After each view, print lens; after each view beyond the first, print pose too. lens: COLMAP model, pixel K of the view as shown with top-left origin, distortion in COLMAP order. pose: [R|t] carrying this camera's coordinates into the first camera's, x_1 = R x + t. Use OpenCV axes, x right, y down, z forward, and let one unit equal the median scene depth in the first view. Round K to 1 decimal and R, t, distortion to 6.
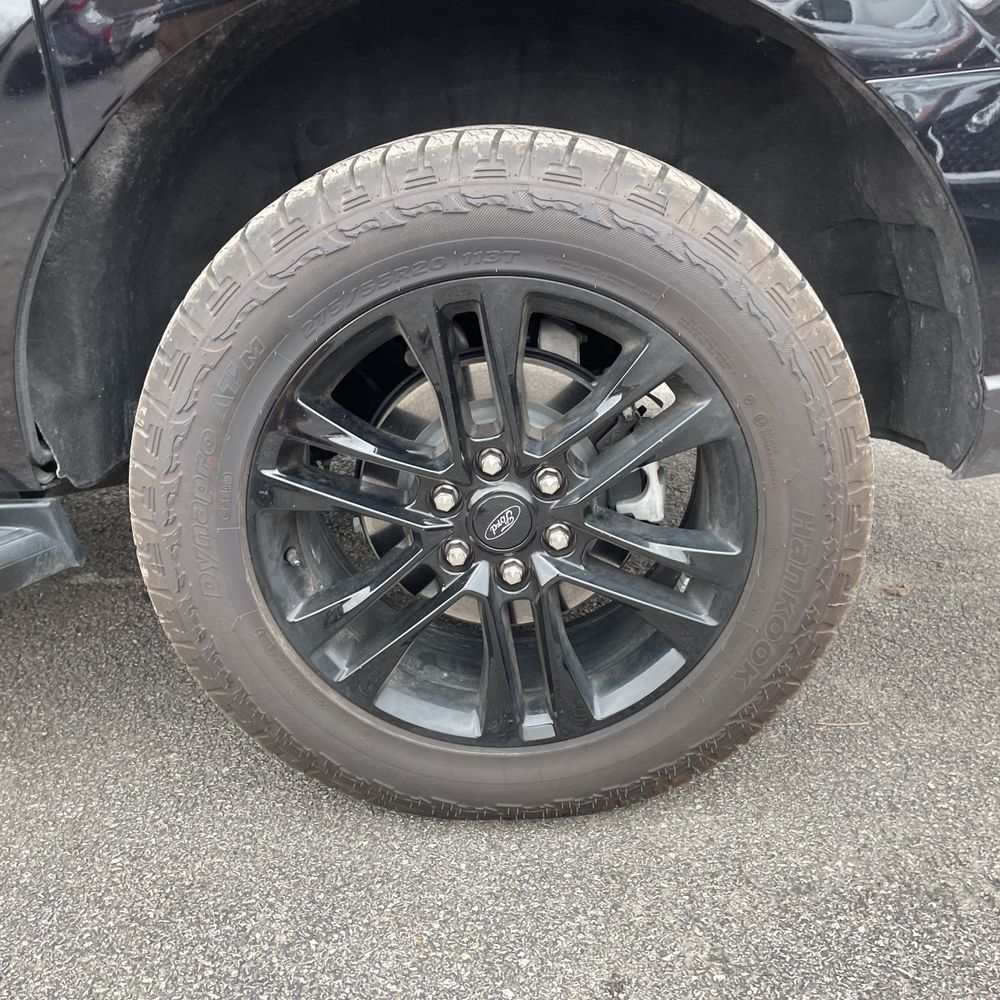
lens RADIAL K [[1006.5, 0, 500.0], [0, 1006.5, 500.0], [0, 0, 1]] dist [0.095257, -0.116072]
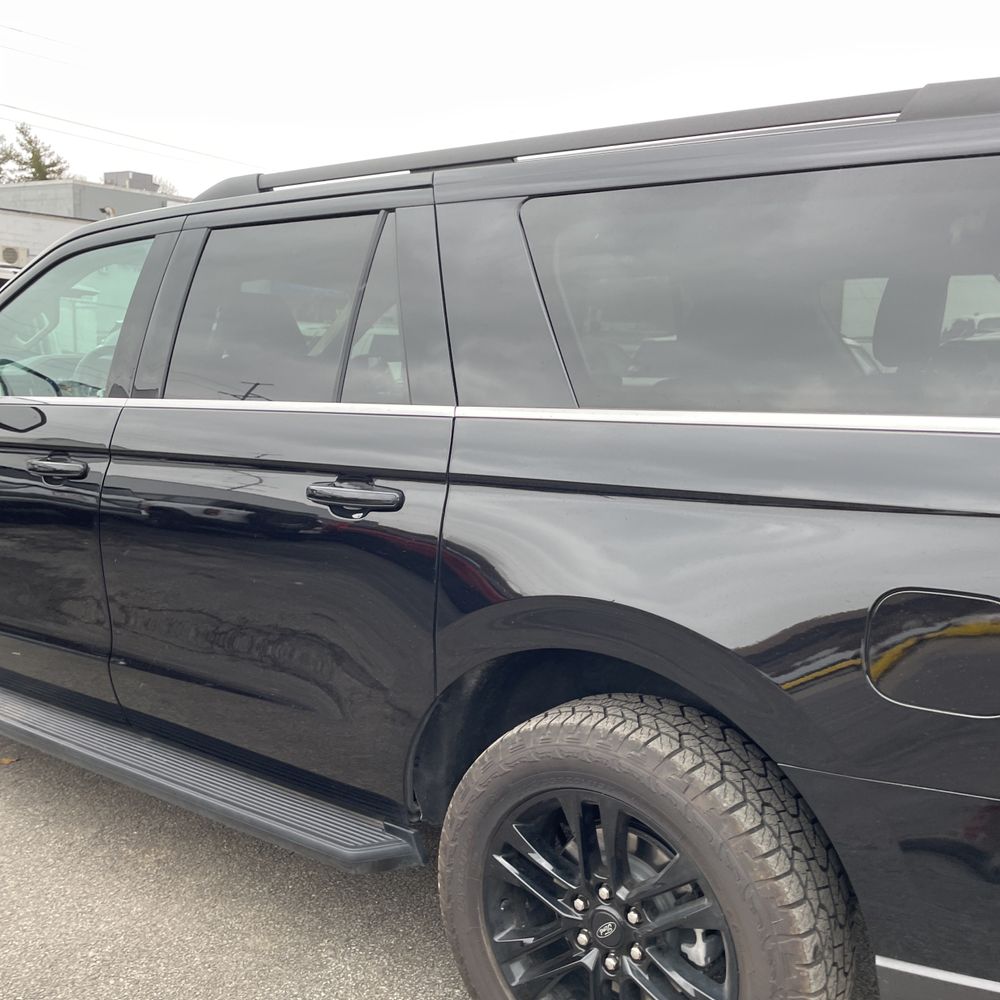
lens RADIAL K [[1006.5, 0, 500.0], [0, 1006.5, 500.0], [0, 0, 1]] dist [0.095257, -0.116072]
pose [[0.803284, 0.129463, -0.581355, 0.772711], [-0.256416, 0.956172, -0.141369, -0.385302], [0.537574, 0.262629, 0.801274, -0.677821]]
